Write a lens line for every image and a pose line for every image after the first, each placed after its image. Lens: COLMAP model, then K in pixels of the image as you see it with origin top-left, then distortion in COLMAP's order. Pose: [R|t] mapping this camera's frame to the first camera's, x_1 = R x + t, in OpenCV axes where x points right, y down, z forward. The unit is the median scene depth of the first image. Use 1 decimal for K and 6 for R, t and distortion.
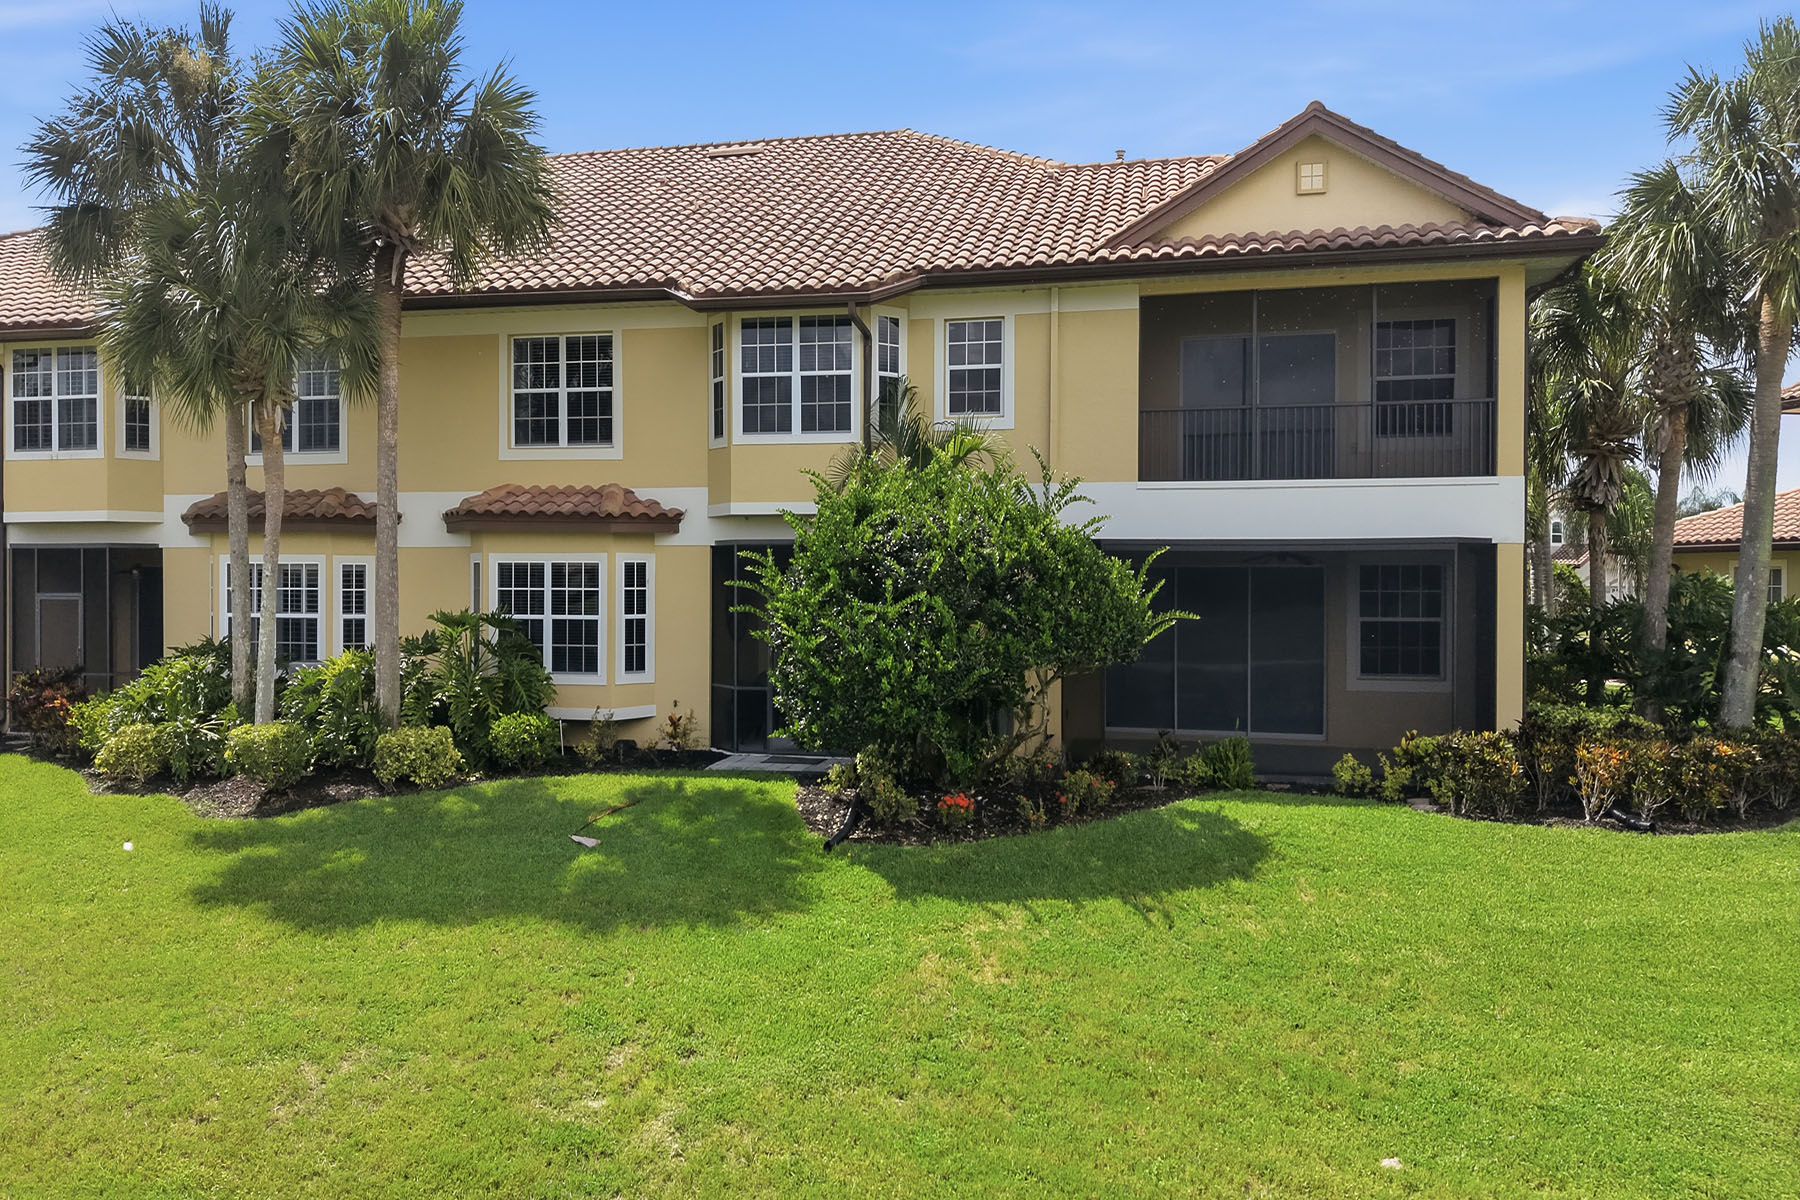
lens RADIAL K [[1309.3, 0, 909.4], [0, 1309.3, 484.2], [0, 0, 1]] dist [0.061556, -0.066656]
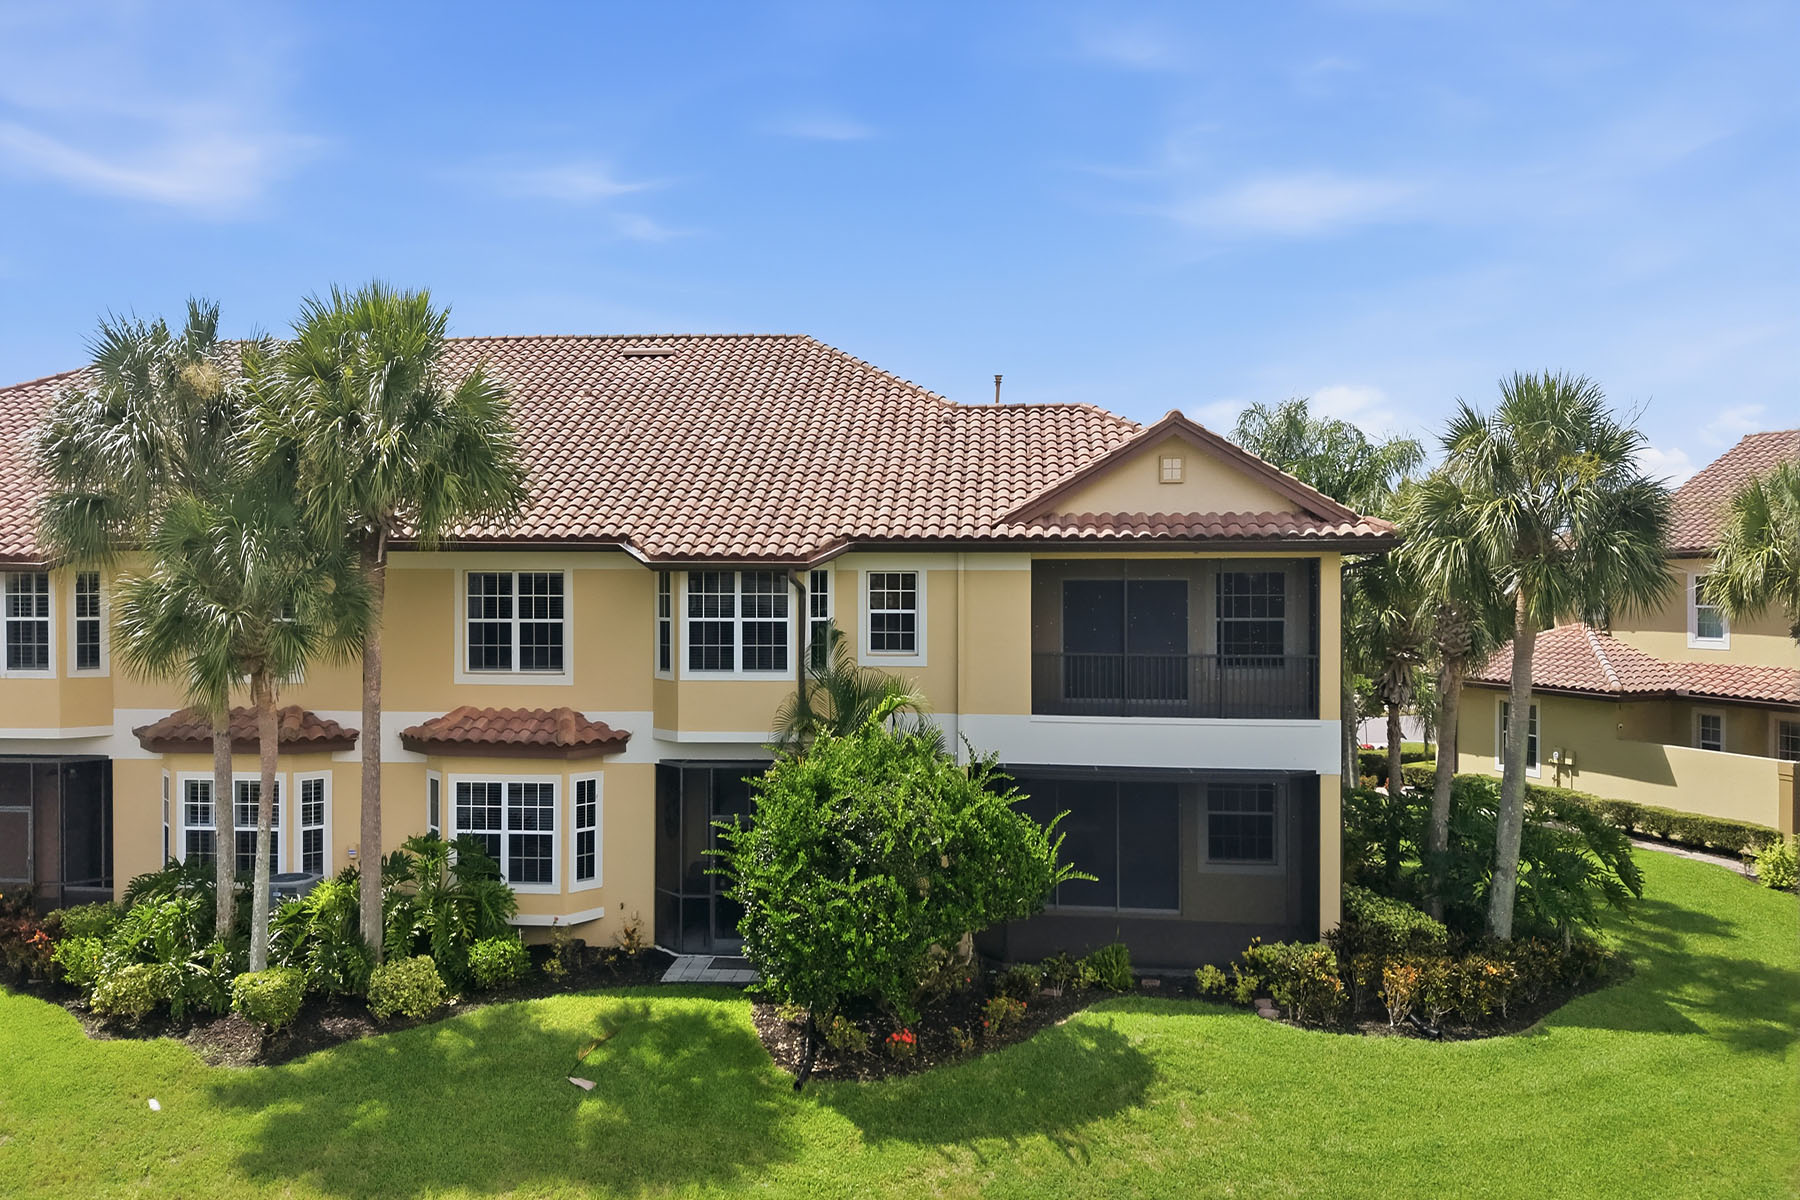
lens RADIAL K [[1309.3, 0, 909.4], [0, 1309.3, 484.2], [0, 0, 1]] dist [0.061556, -0.066656]
pose [[0.990829, 0.000736, 0.135117, -0.101217], [-0.000945, 0.999998, 0.001485, -0.223042], [-0.135115, -0.001599, 0.990829, -0.167289]]
